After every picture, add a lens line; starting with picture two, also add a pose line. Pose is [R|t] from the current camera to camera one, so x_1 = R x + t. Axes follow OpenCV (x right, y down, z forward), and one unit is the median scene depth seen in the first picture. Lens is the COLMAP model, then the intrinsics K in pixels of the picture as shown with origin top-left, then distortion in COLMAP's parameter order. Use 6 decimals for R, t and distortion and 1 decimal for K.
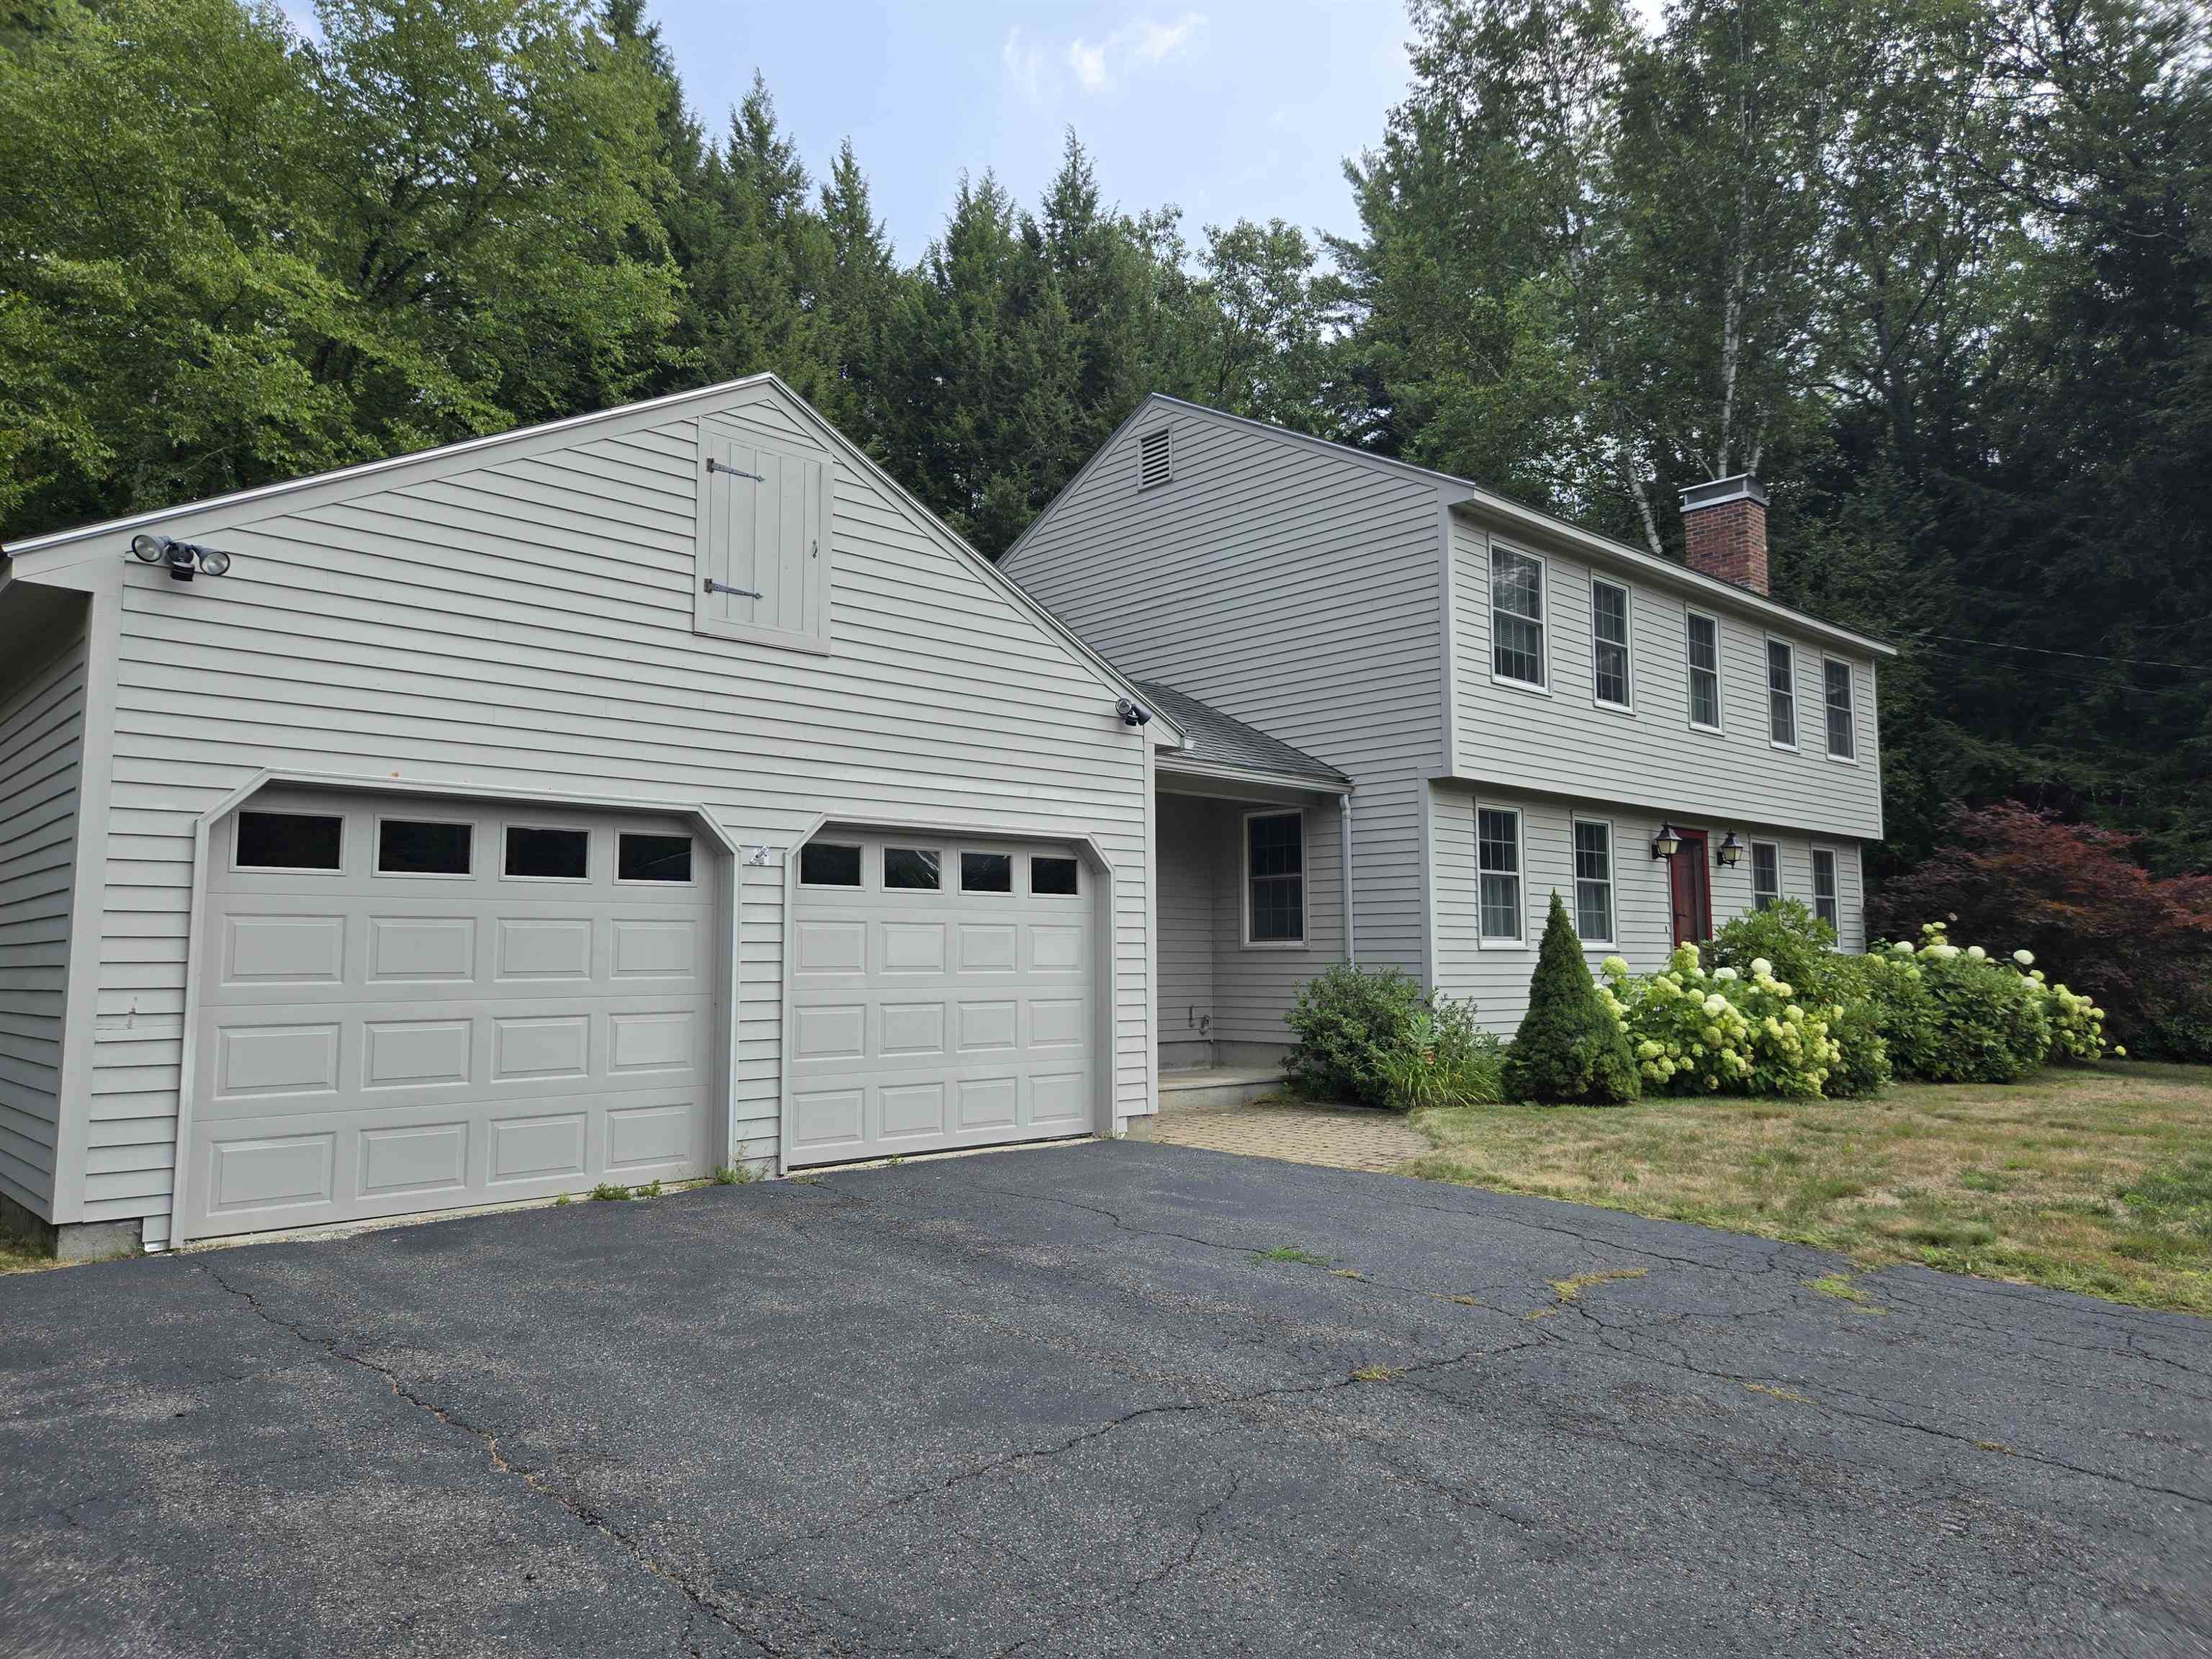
lens RADIAL K [[1479.7, 0, 1081.7], [0, 1479.7, 824.2], [0, 0, 1]] dist [0.076836, -0.055843]
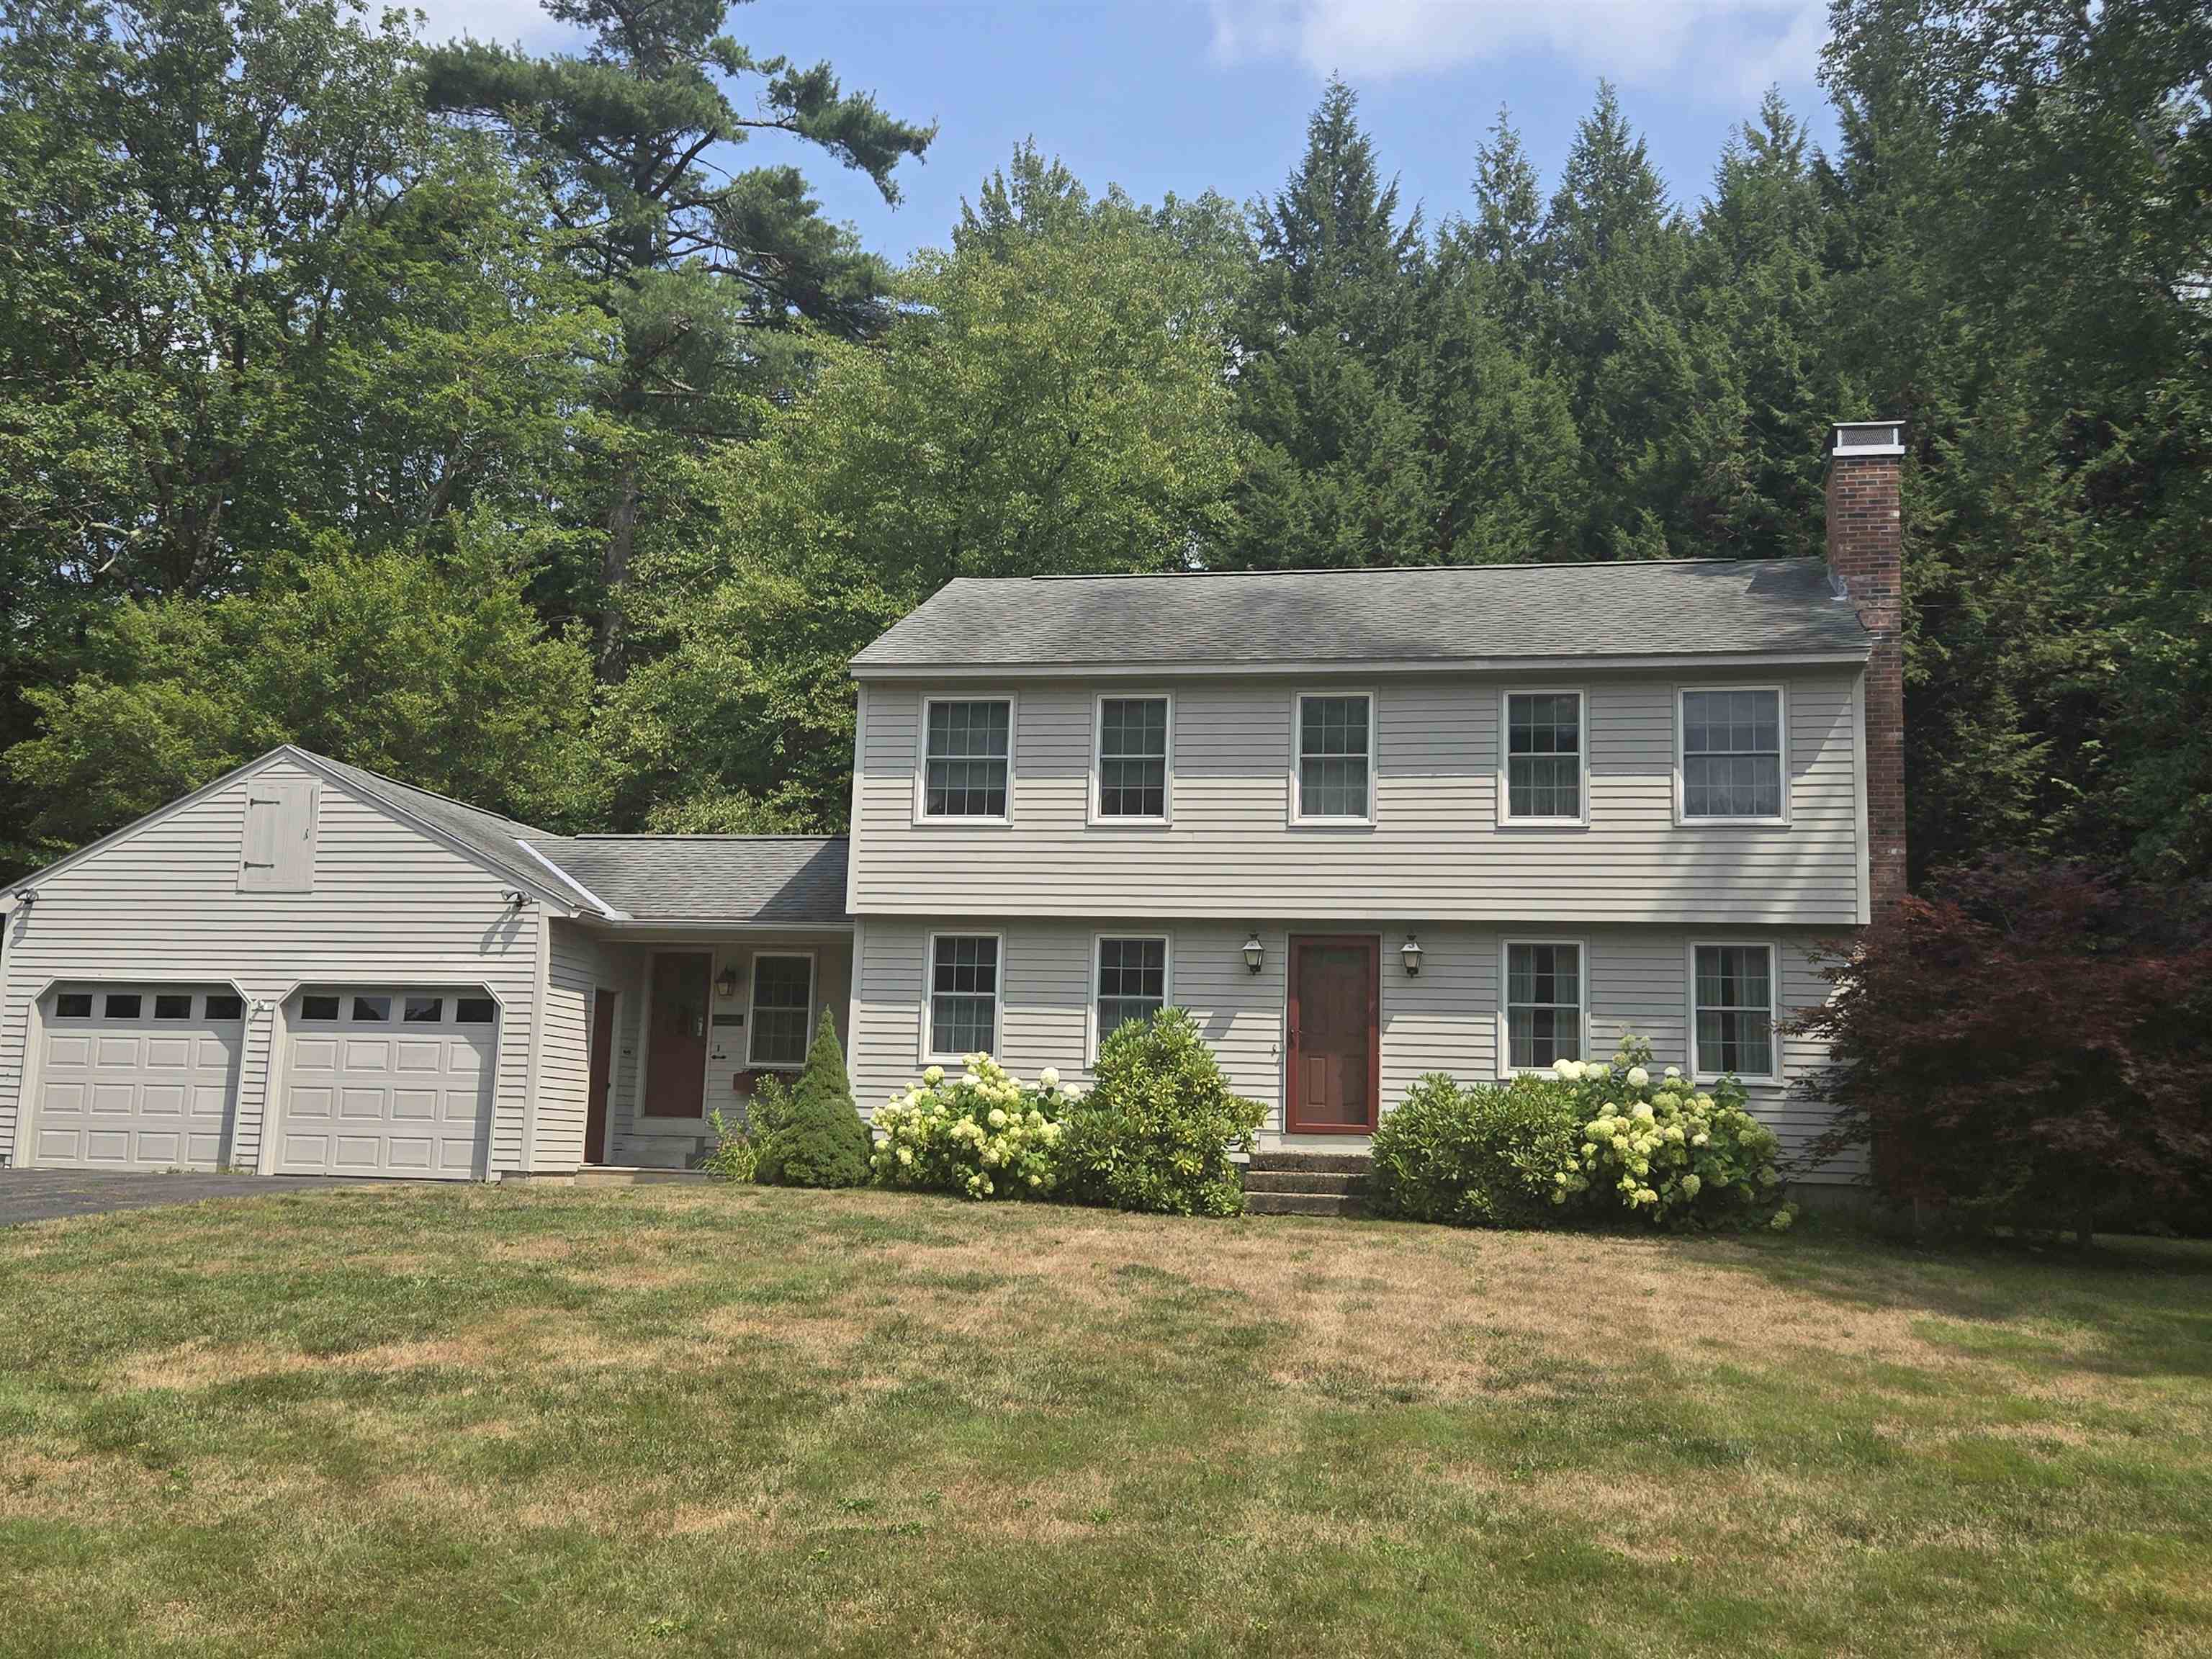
lens RADIAL K [[2191.8, 0, 1093.9], [0, 2191.8, 806.0], [0, 0, 1]] dist [0.090169, -0.100703]
pose [[0.576241, -0.110427, -0.809785, 2.691025], [0.042256, 0.993530, -0.105415, 0.111728], [0.816186, 0.026526, 0.577179, 0.235248]]
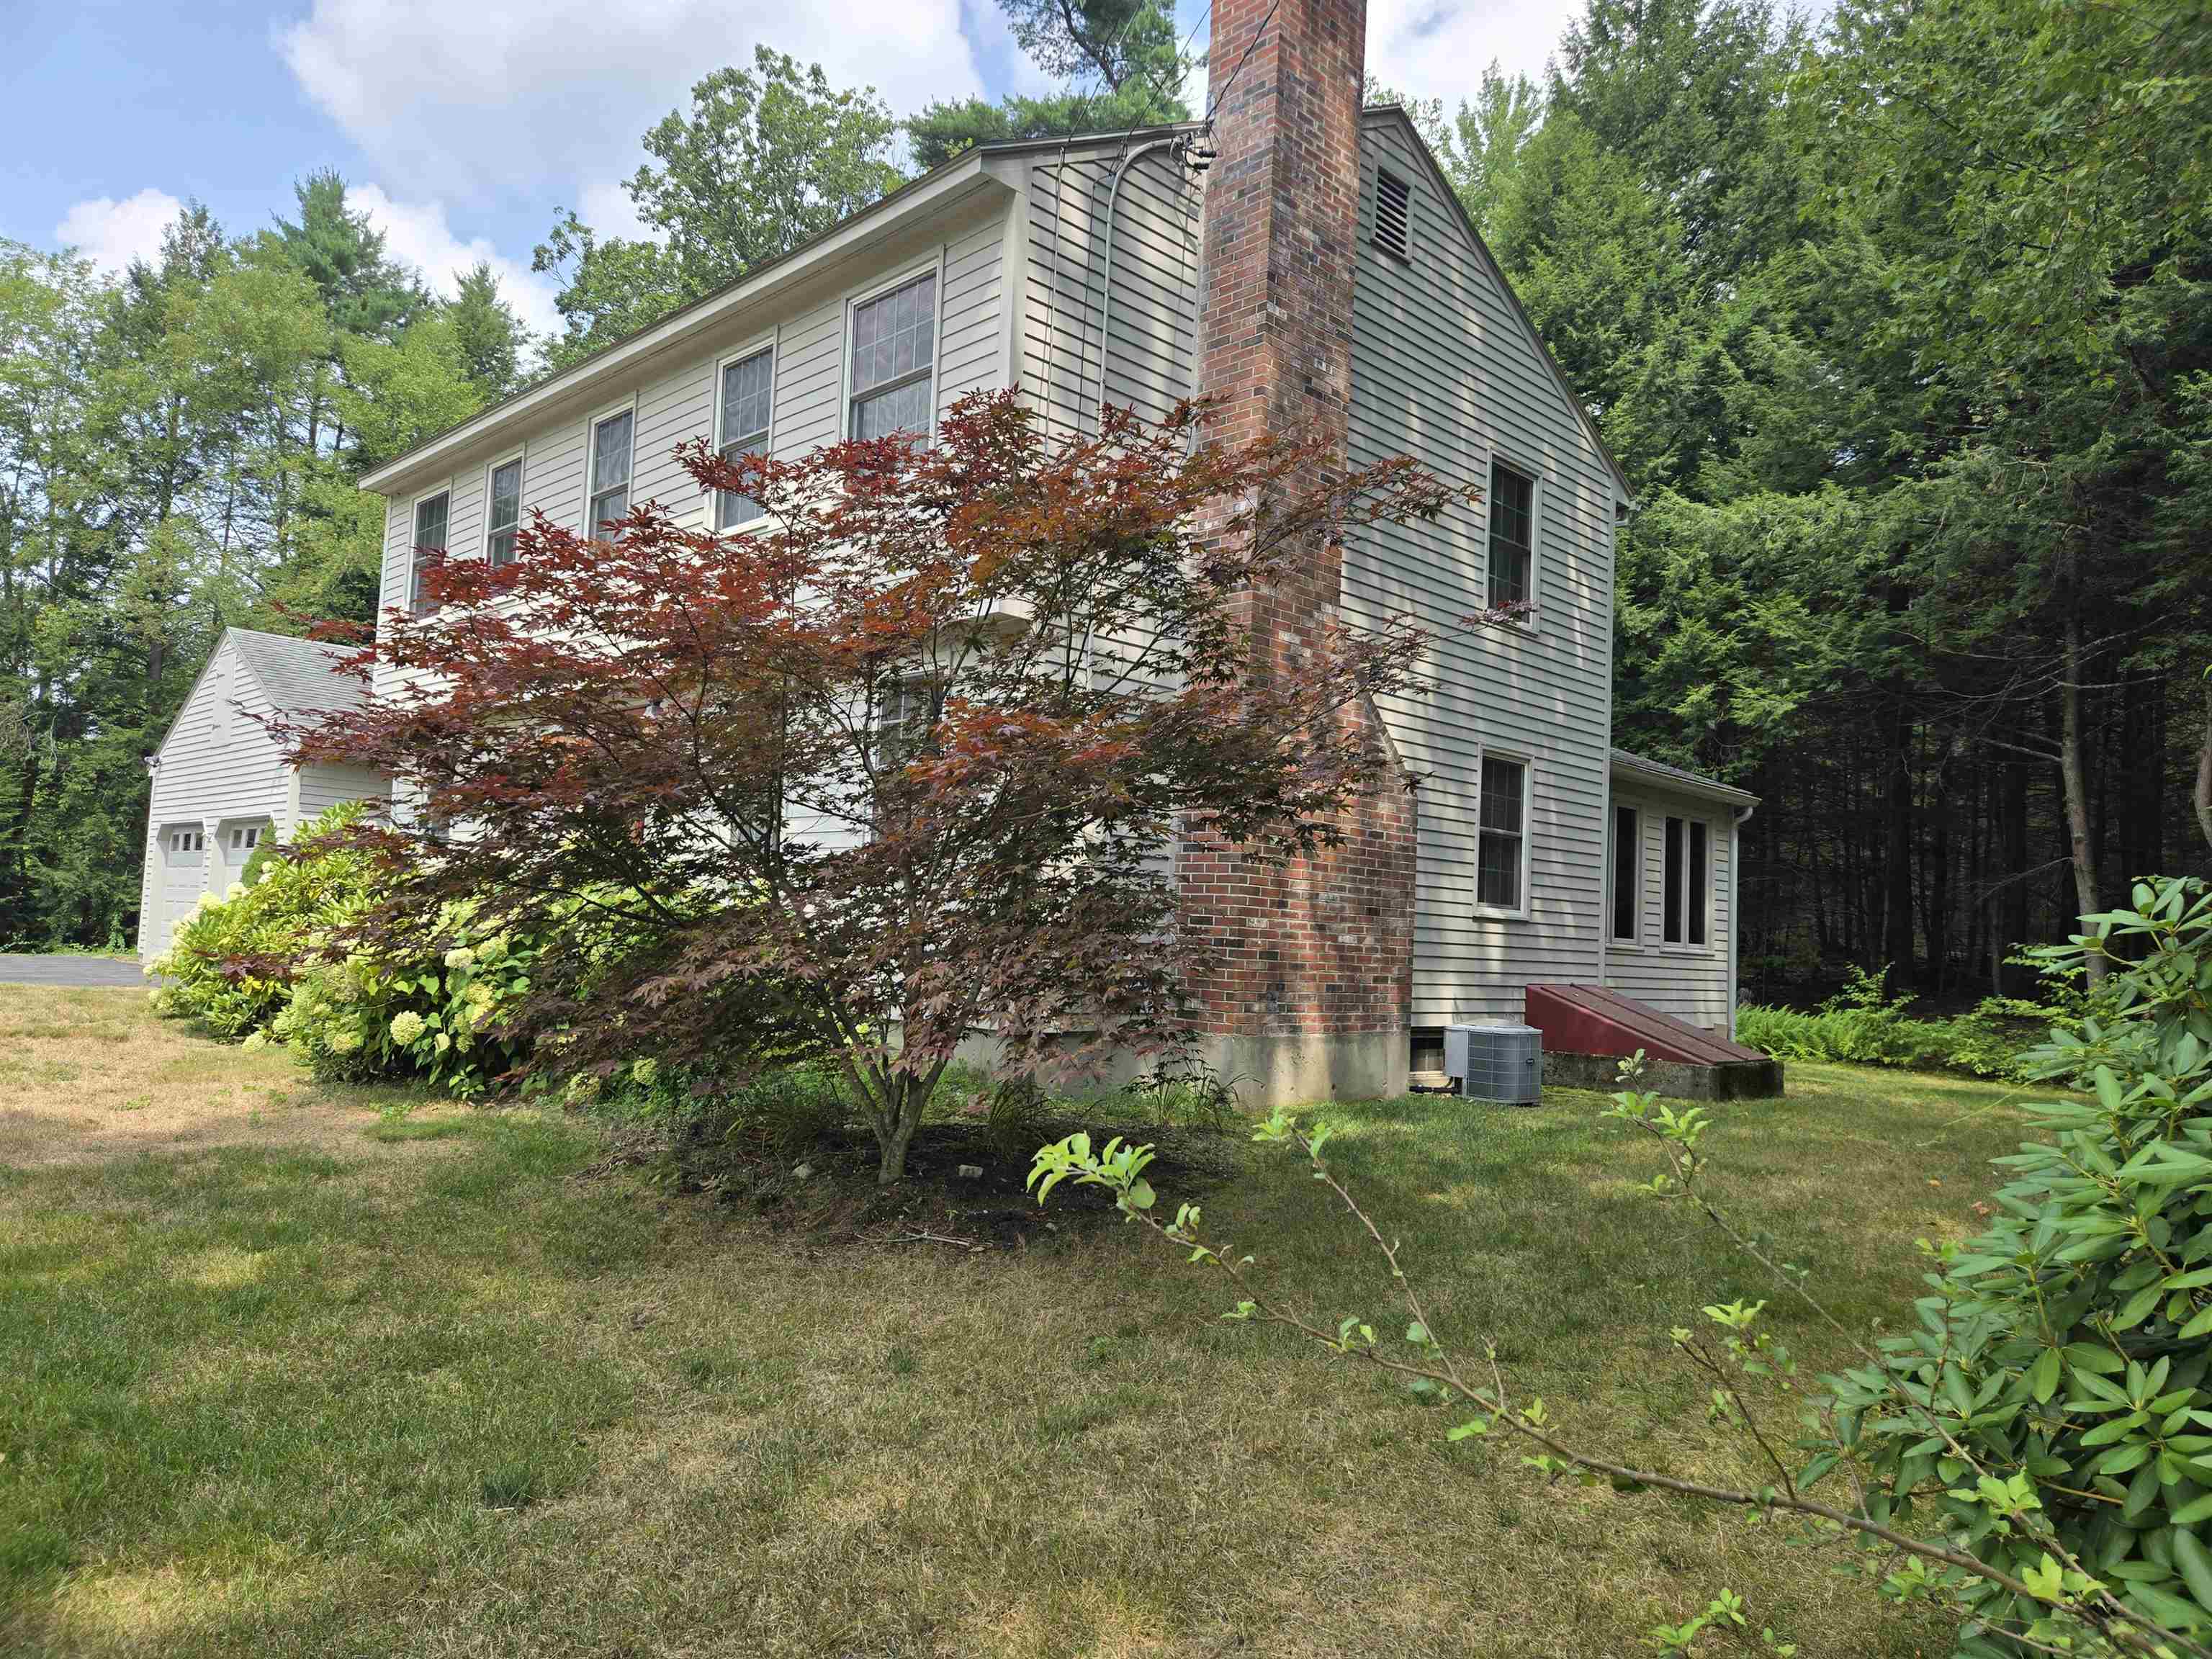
lens RADIAL K [[1479.7, 0, 1081.7], [0, 1479.7, 824.2], [0, 0, 1]] dist [0.076836, -0.055843]
pose [[0.028414, -0.070935, -0.997076, 2.195747], [0.046936, 0.996473, -0.069554, 0.231083], [0.998494, -0.044823, 0.031644, 2.296859]]
